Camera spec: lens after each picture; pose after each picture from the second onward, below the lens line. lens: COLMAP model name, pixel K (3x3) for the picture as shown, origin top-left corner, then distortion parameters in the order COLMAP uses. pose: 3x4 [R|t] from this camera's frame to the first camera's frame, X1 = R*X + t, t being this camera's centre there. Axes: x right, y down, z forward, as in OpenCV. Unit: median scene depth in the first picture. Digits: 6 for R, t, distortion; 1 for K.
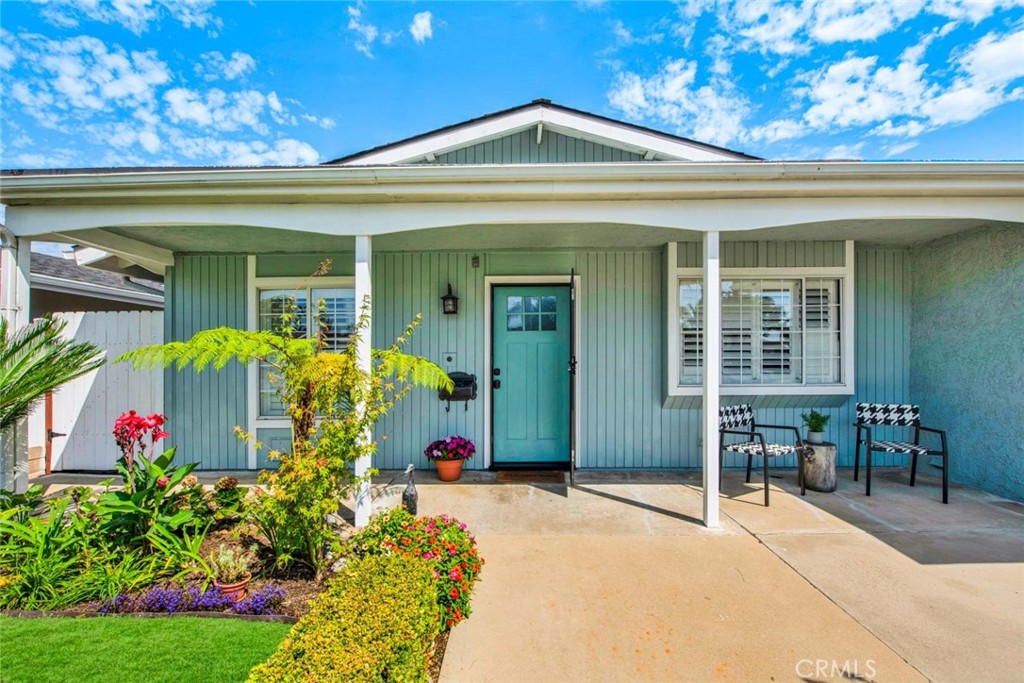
lens RADIAL K [[422.1, 0, 513.1], [0, 422.1, 360.7], [0, 0, 1]] dist [0.016799, 0.000048]
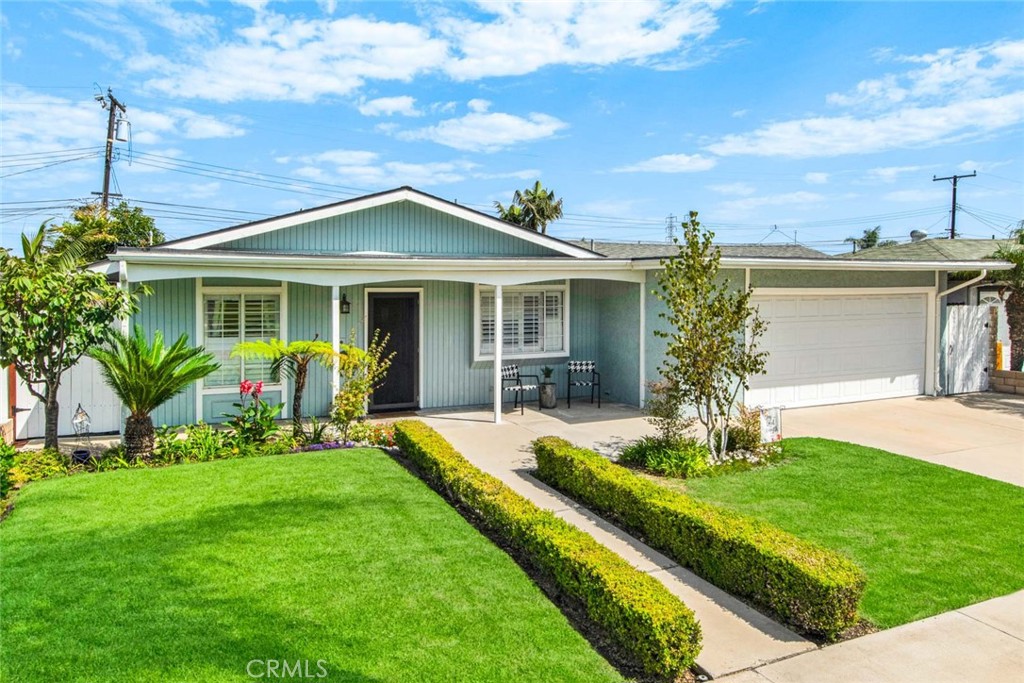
lens RADIAL K [[417.2, 0, 512.9], [0, 417.2, 328.4], [0, 0, 1]] dist [-0.001049, -0.000086]
pose [[0.886649, 0.001334, 0.462442, -0.253861], [-0.004998, 0.999965, 0.006697, -0.057174], [-0.462417, -0.008249, 0.886624, -0.519257]]
